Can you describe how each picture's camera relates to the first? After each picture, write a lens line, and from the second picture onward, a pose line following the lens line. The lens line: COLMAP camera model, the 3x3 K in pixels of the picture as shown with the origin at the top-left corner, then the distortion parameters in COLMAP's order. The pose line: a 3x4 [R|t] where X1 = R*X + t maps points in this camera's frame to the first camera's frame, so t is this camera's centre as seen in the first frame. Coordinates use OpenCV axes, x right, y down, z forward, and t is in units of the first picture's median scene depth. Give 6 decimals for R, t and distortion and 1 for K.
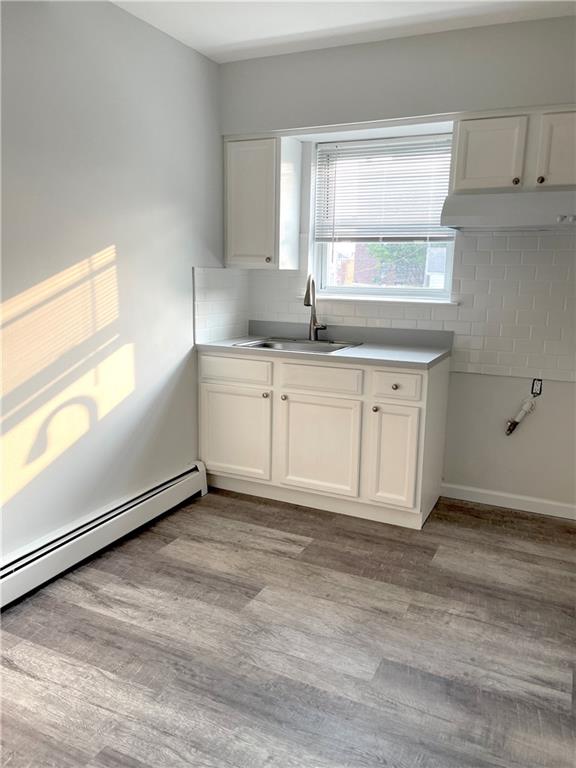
lens RADIAL K [[588.0, 0, 290.6], [0, 588.0, 387.3], [0, 0, 1]] dist [0.014960, -0.010157]
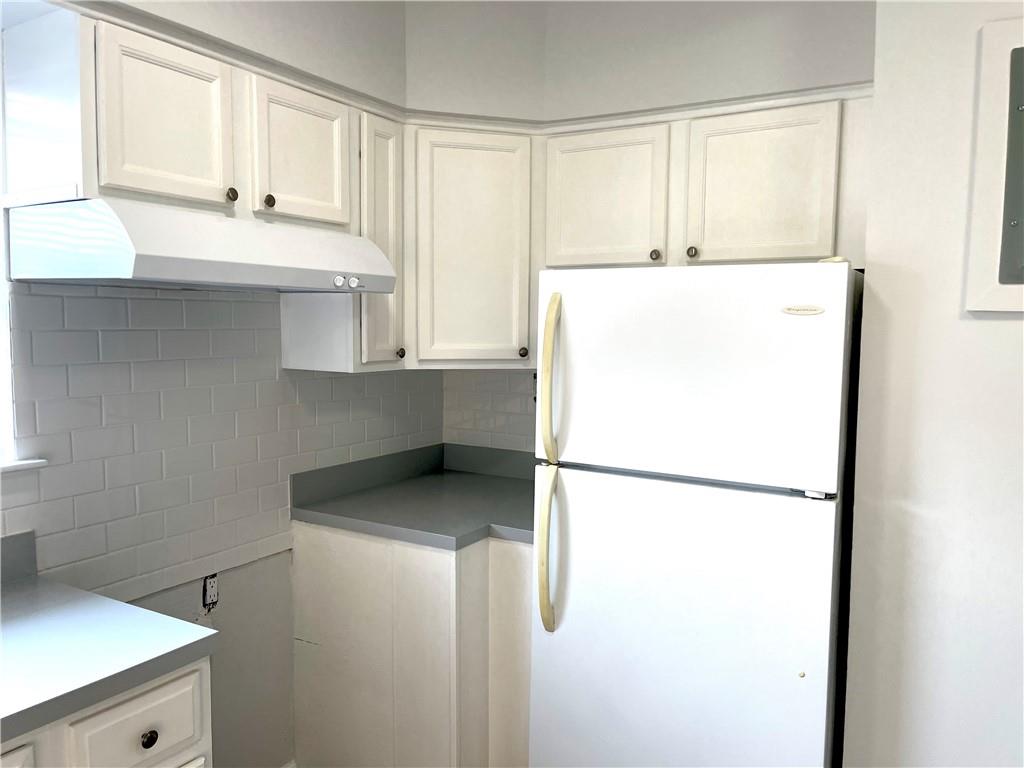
lens RADIAL K [[784.0, 0, 512.7], [0, 784.0, 384.1], [0, 0, 1]] dist [0.014960, -0.010157]
pose [[0.068522, -0.100115, 0.992614, -0.220626], [0.180991, 0.979690, 0.086317, -0.187388], [-0.981095, 0.173739, 0.085250, 0.661537]]
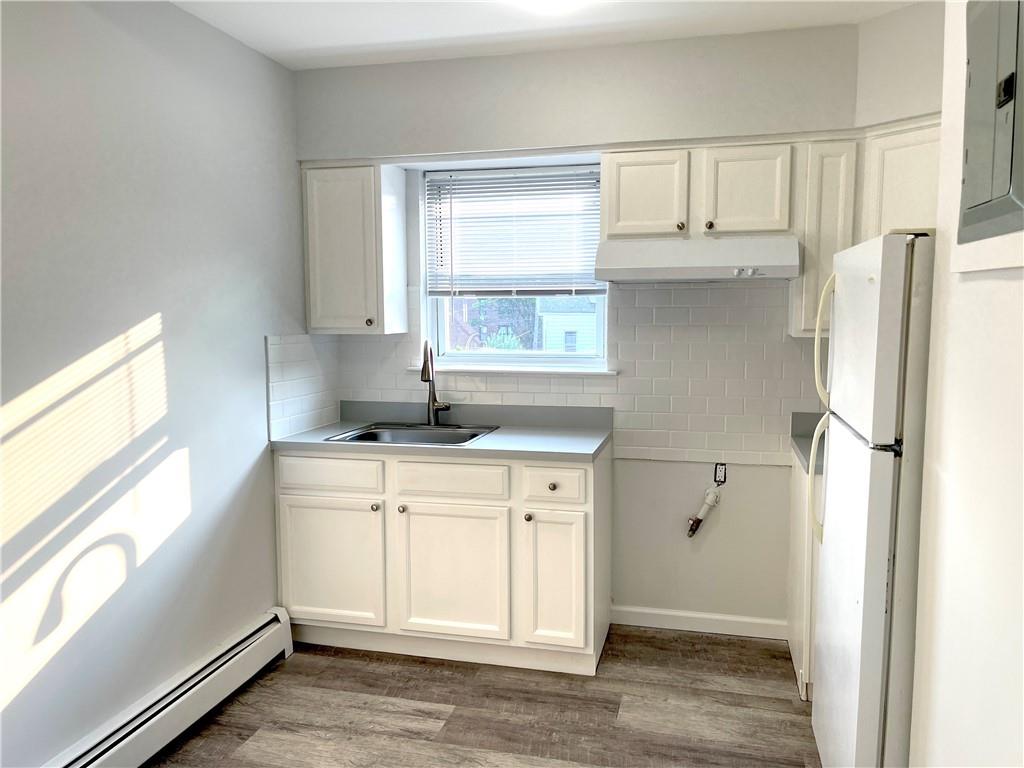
lens RADIAL K [[784.0, 0, 512.2], [0, 784.0, 377.8], [0, 0, 1]] dist [0.014960, -0.010157]
pose [[0.980204, -0.037217, 0.194460, -0.060375], [0.058166, 0.992963, -0.103156, -0.035936], [-0.189252, 0.112425, 0.975471, 0.002444]]
